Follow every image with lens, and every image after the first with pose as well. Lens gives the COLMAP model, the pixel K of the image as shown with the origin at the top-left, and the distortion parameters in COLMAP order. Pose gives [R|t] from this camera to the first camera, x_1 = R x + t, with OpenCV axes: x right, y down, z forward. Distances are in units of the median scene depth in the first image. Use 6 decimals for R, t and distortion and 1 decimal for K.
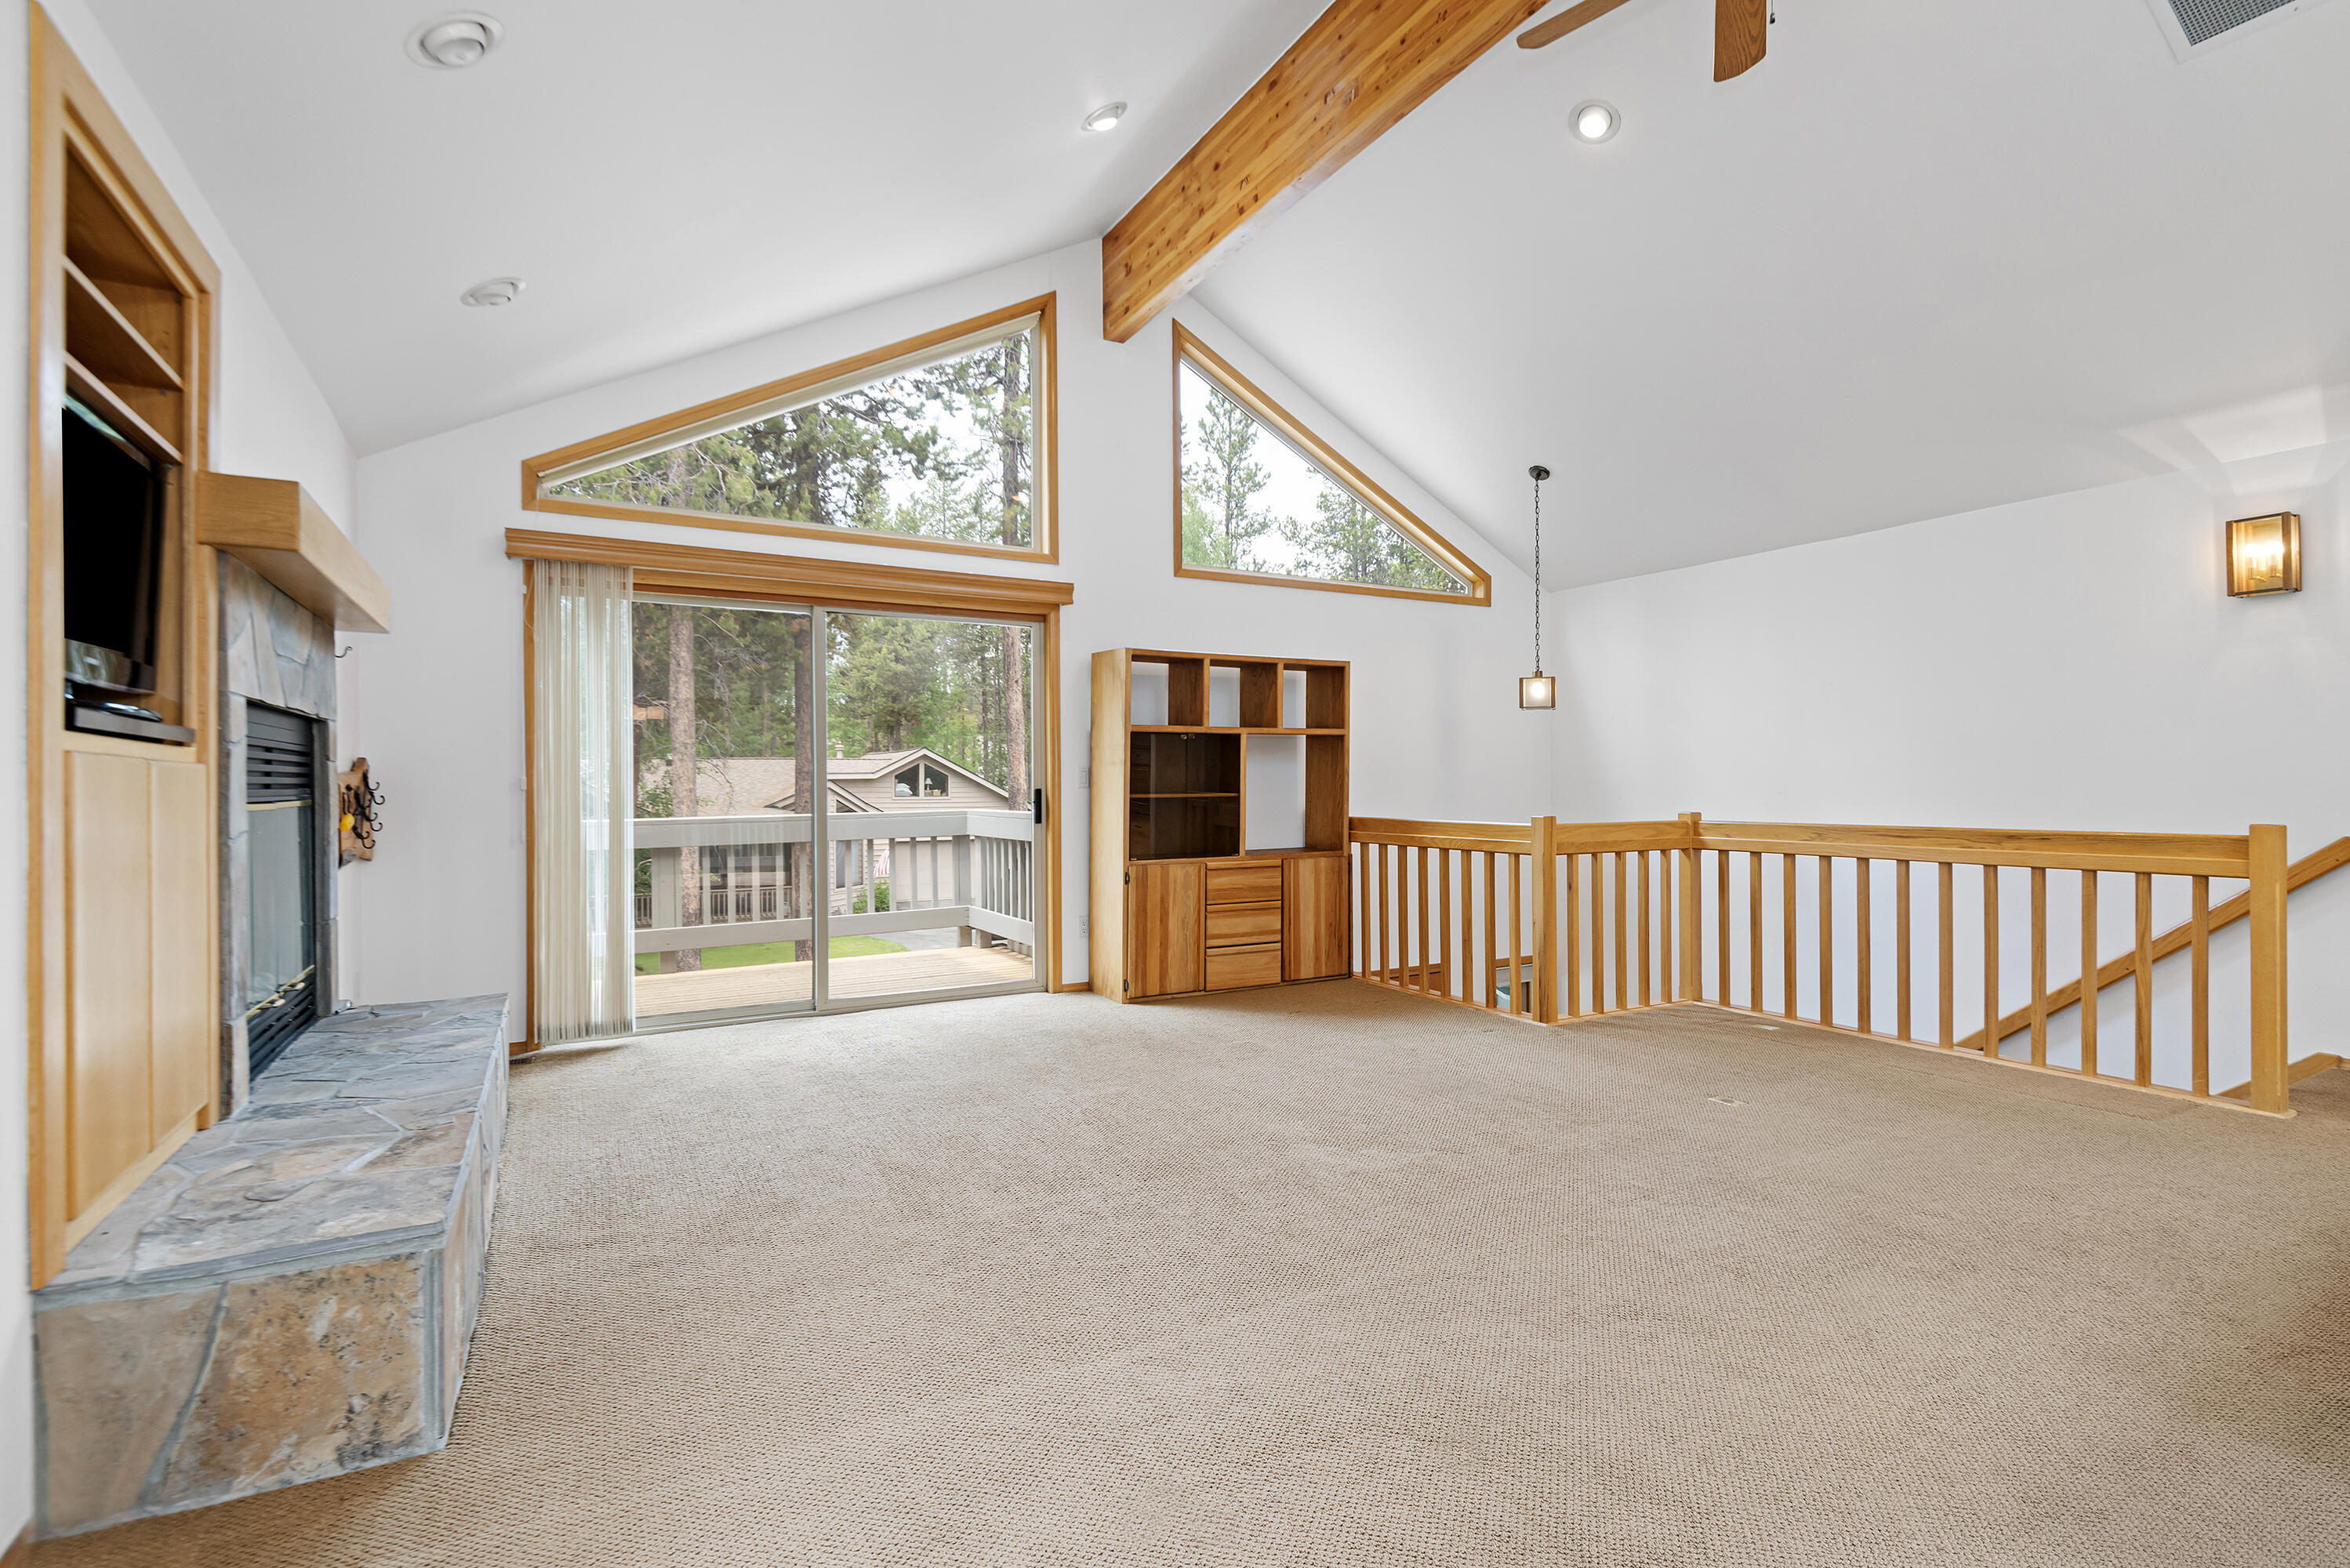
lens RADIAL K [[1123.9, 0, 1175.0], [0, 1123.9, 784.0], [0, 0, 1]] dist [-0.029681, -0.000393]
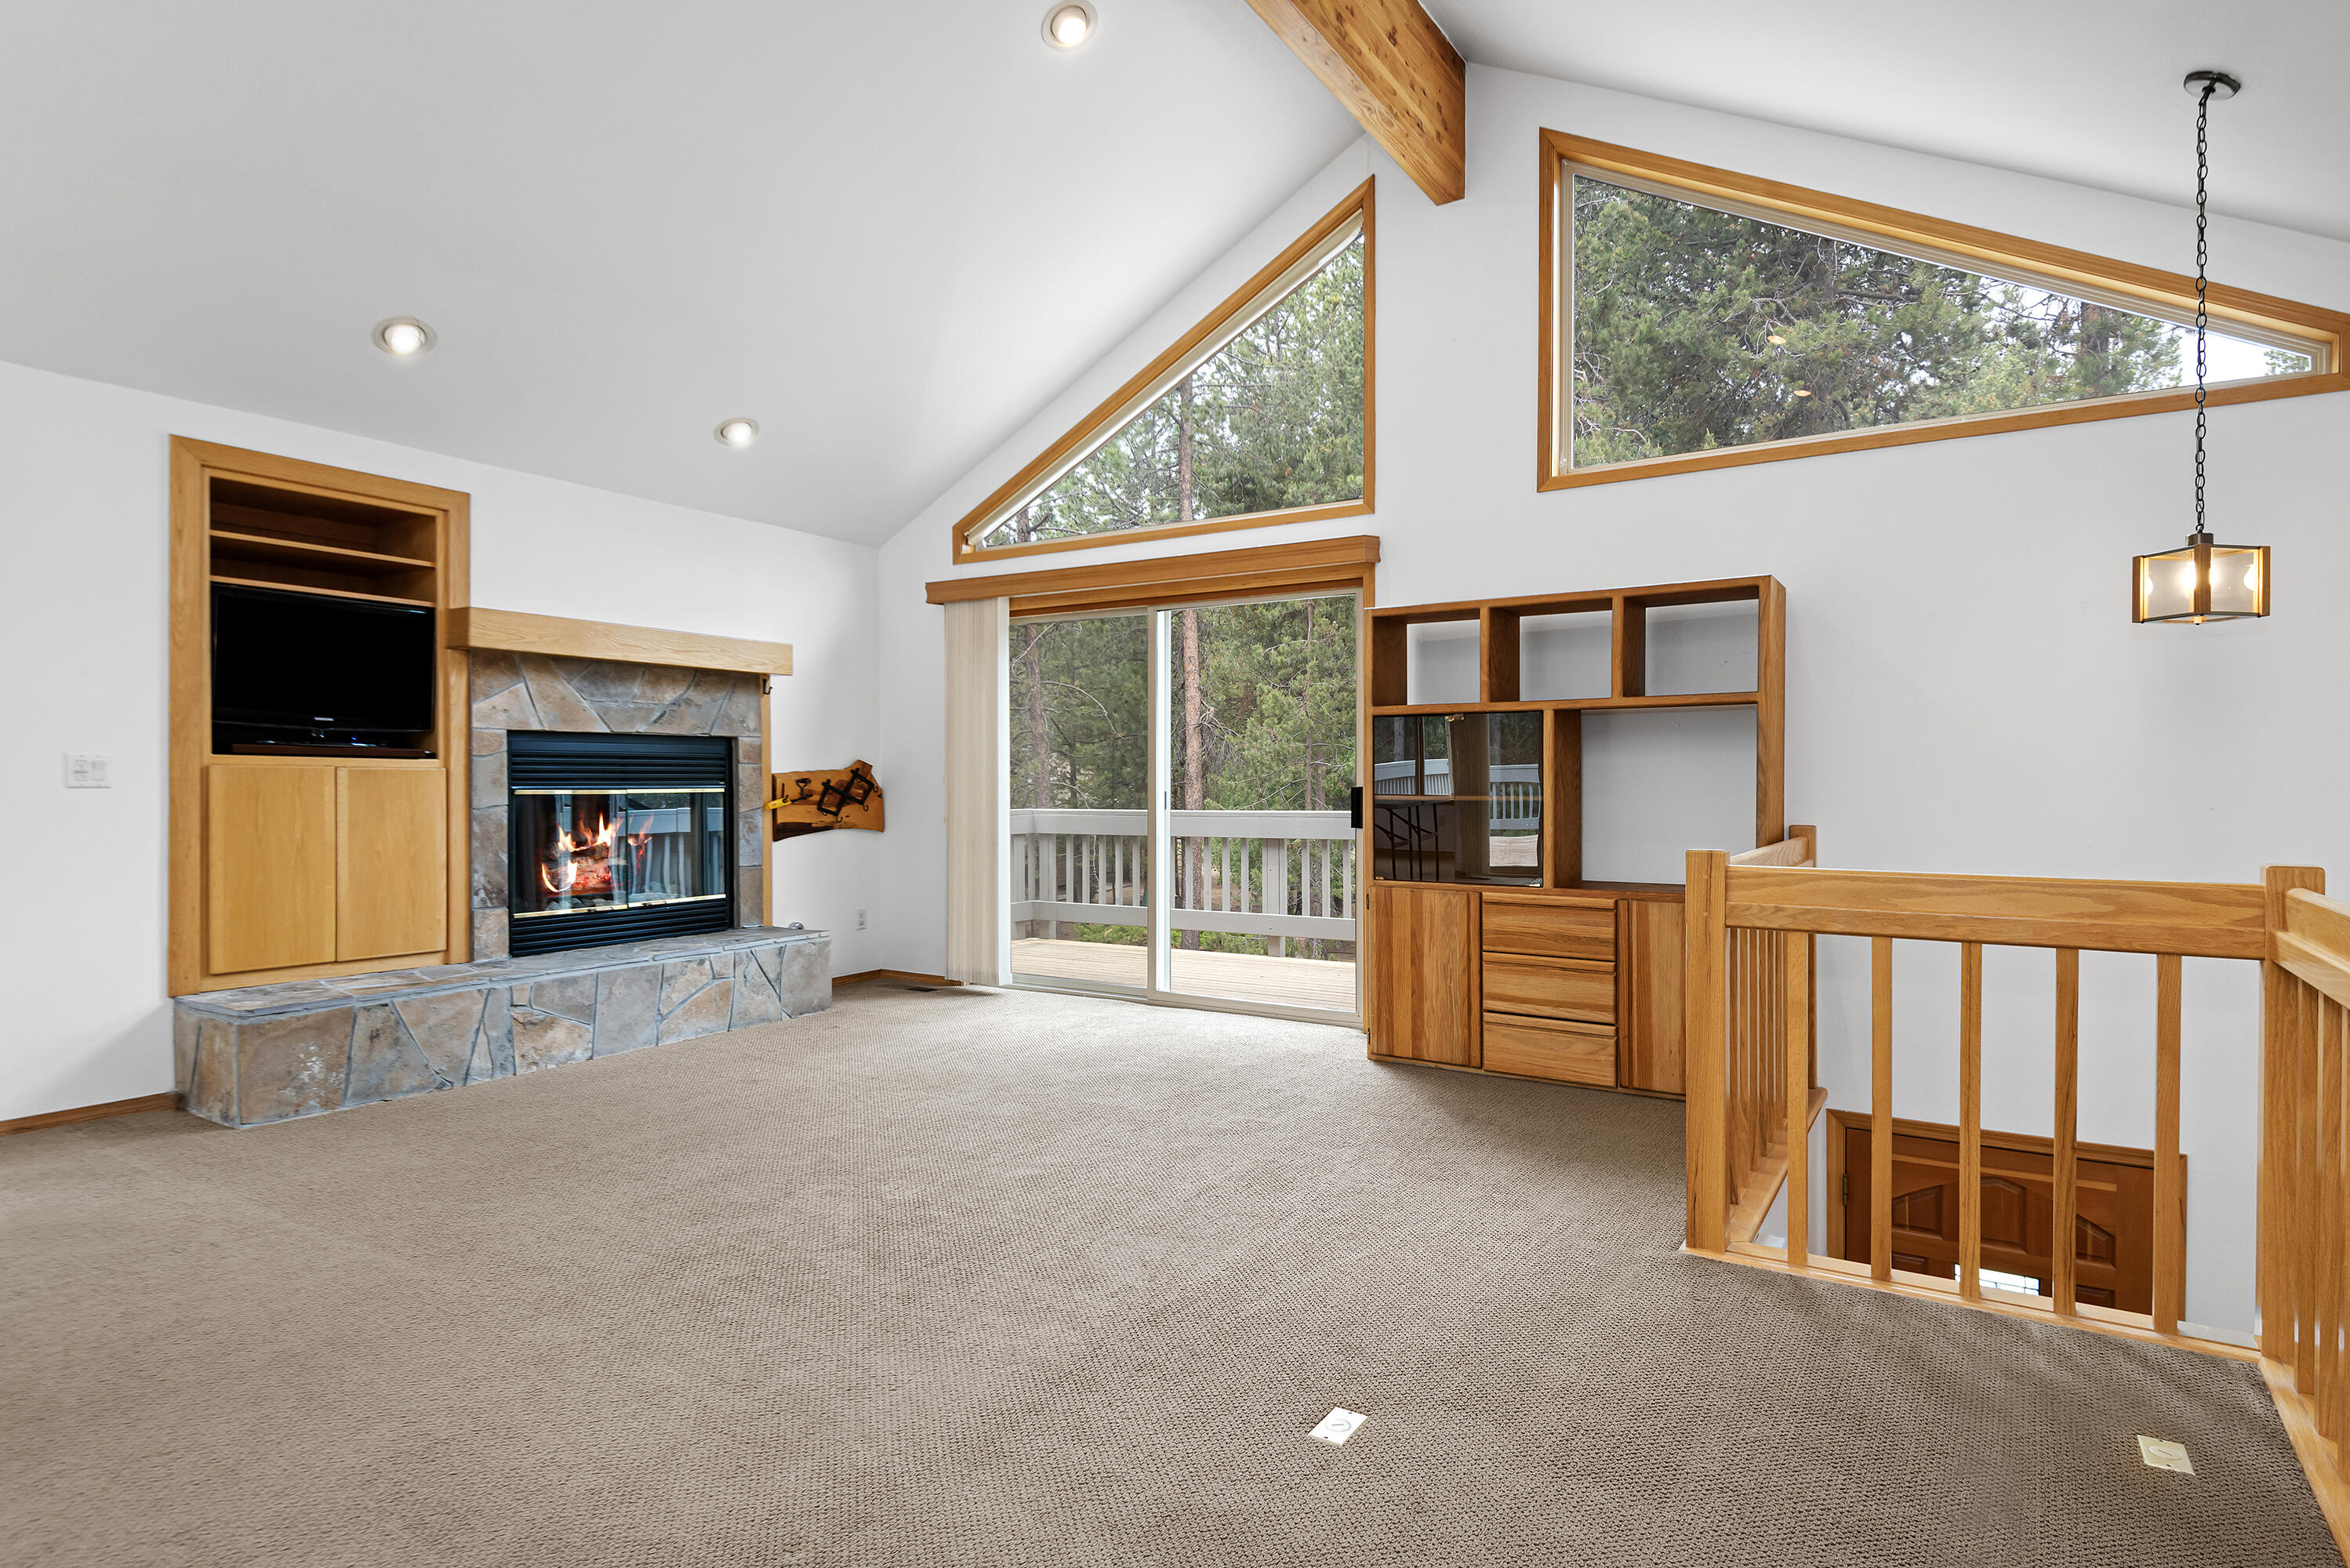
lens RADIAL K [[1215.8, 0, 1175.0], [0, 1215.8, 784.0], [0, 0, 1]] dist [-0.000074, -0.000054]
pose [[0.464474, 0.011842, -0.885508, 0.627832], [-0.000390, 0.999913, 0.013168, -0.009704], [0.885587, -0.005771, 0.464438, 0.464071]]
